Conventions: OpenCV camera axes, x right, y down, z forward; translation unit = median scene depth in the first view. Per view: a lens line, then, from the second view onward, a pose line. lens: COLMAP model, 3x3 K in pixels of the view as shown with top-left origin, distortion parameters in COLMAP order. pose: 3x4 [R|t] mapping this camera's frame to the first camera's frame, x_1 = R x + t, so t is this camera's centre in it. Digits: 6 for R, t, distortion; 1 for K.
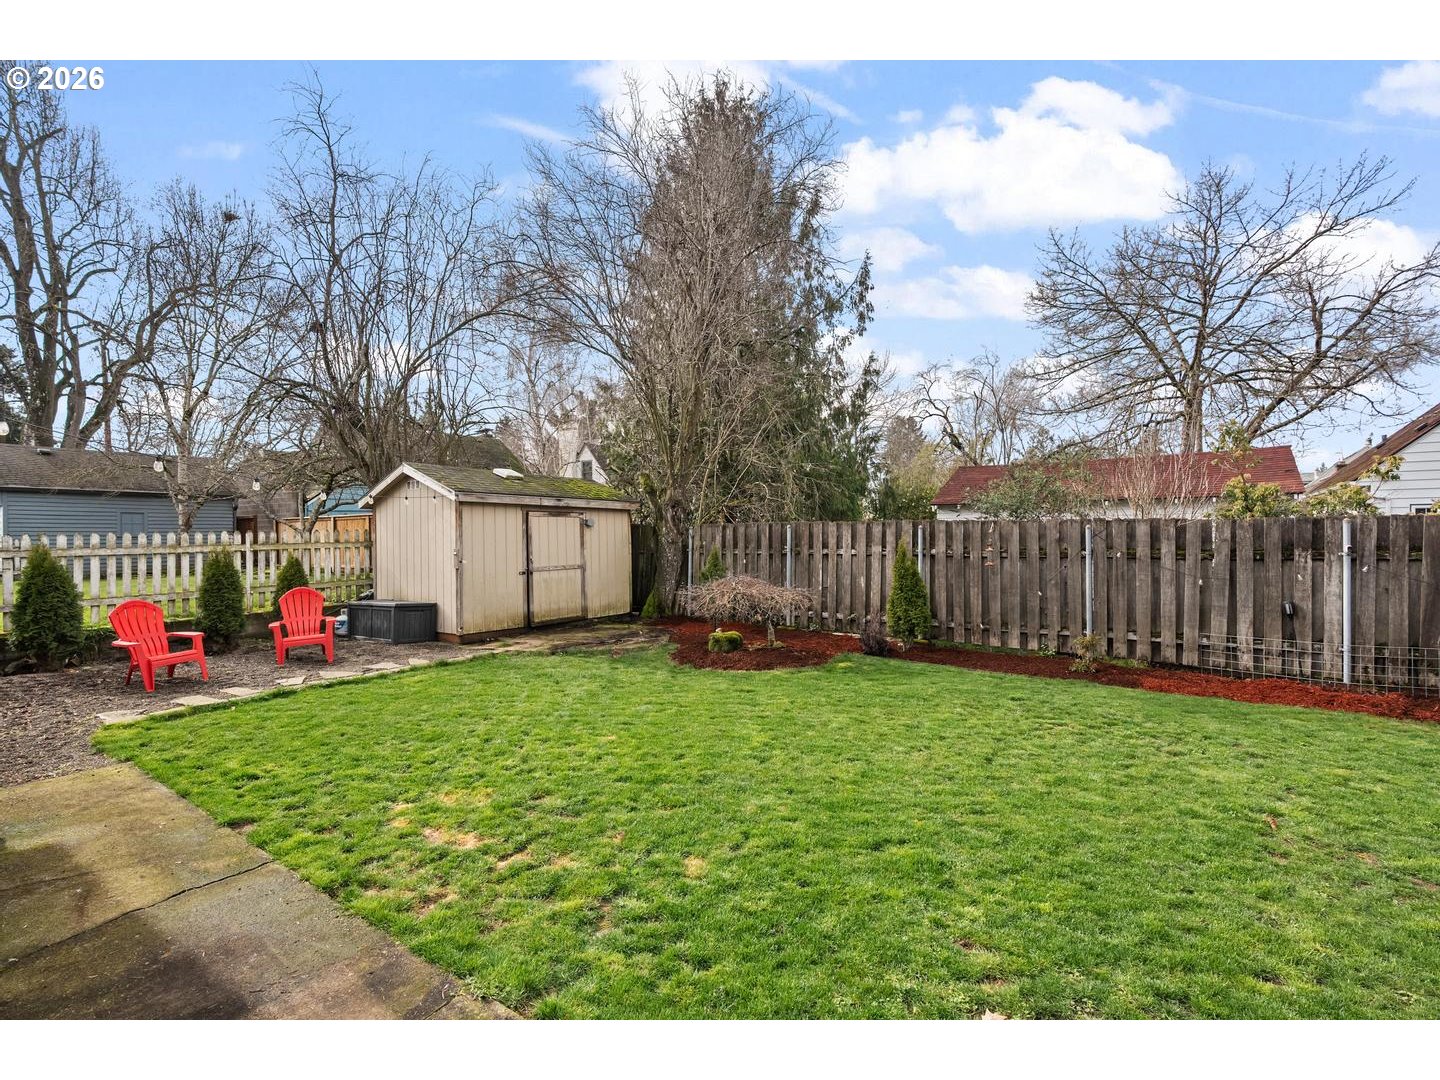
lens RADIAL K [[691.7, 0, 733.3], [0, 691.7, 534.9], [0, 0, 1]] dist [-0.000790, -0.001387]
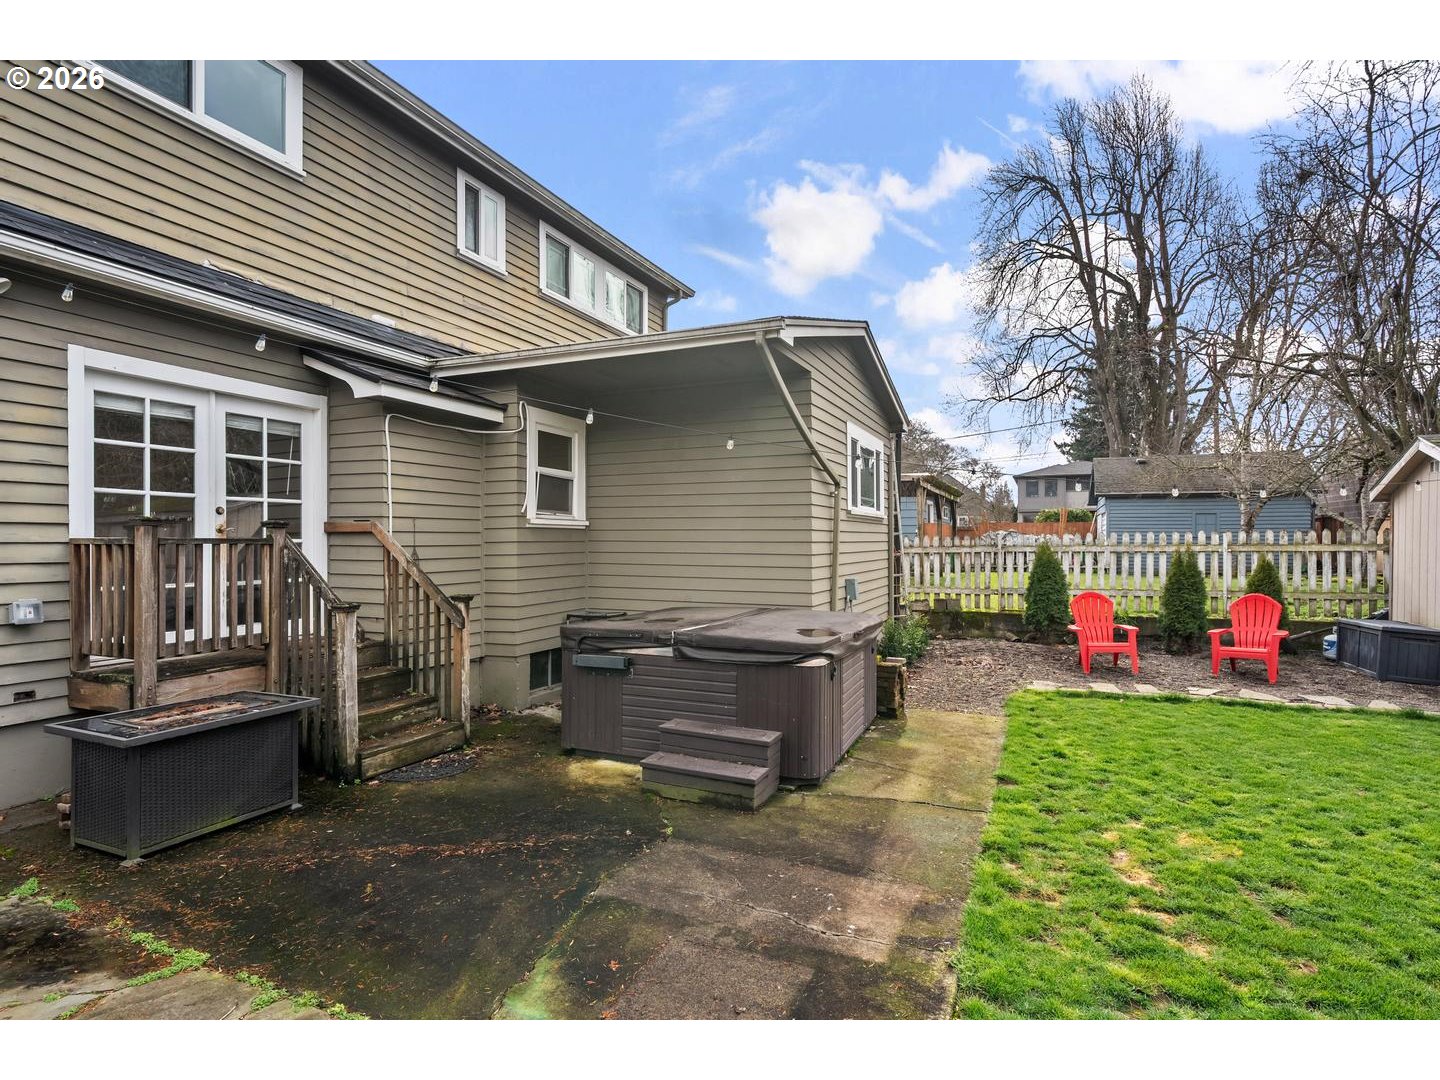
lens RADIAL K [[755.1, 0, 684.9], [0, 755.1, 537.7], [0, 0, 1]] dist [-0.001141, -0.000188]
pose [[0.175799, 0.007439, -0.984398, 0.211681], [-0.004597, 0.999967, 0.006736, 0.000428], [0.984415, 0.003341, 0.175827, 0.114298]]
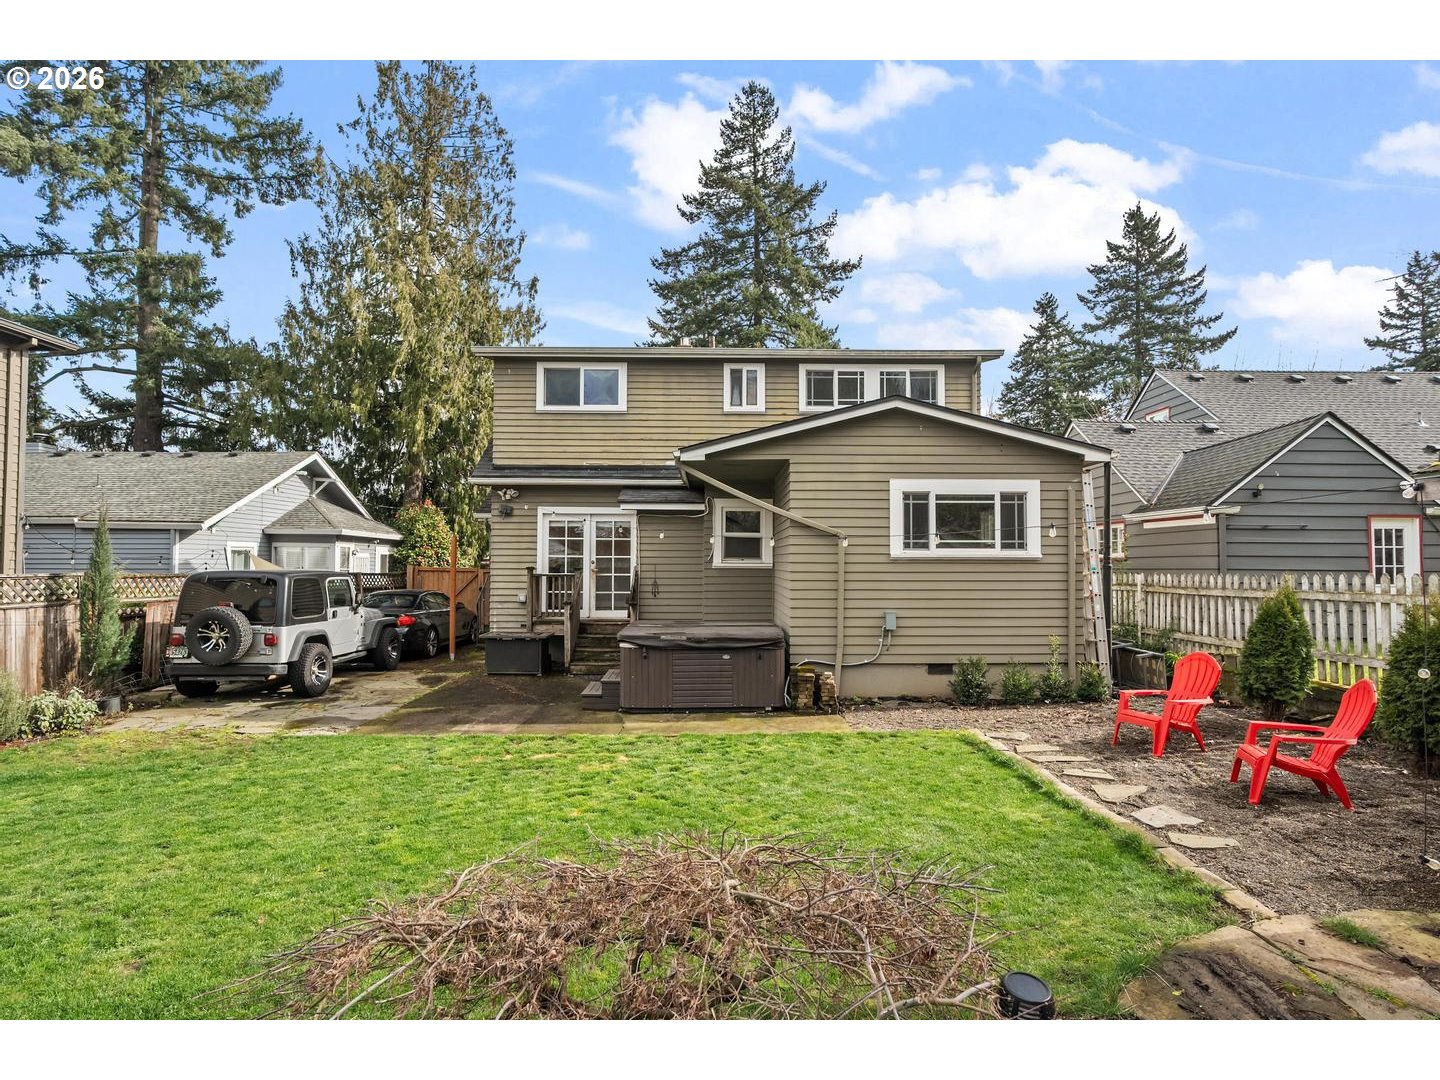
lens RADIAL K [[691.7, 0, 713.3], [0, 691.7, 544.4], [0, 0, 1]] dist [-0.000790, -0.001387]
pose [[-0.816744, -0.006510, -0.576963, 0.128118], [0.005613, 0.999799, -0.019227, -0.026111], [0.576972, -0.018942, -0.816544, 1.225680]]
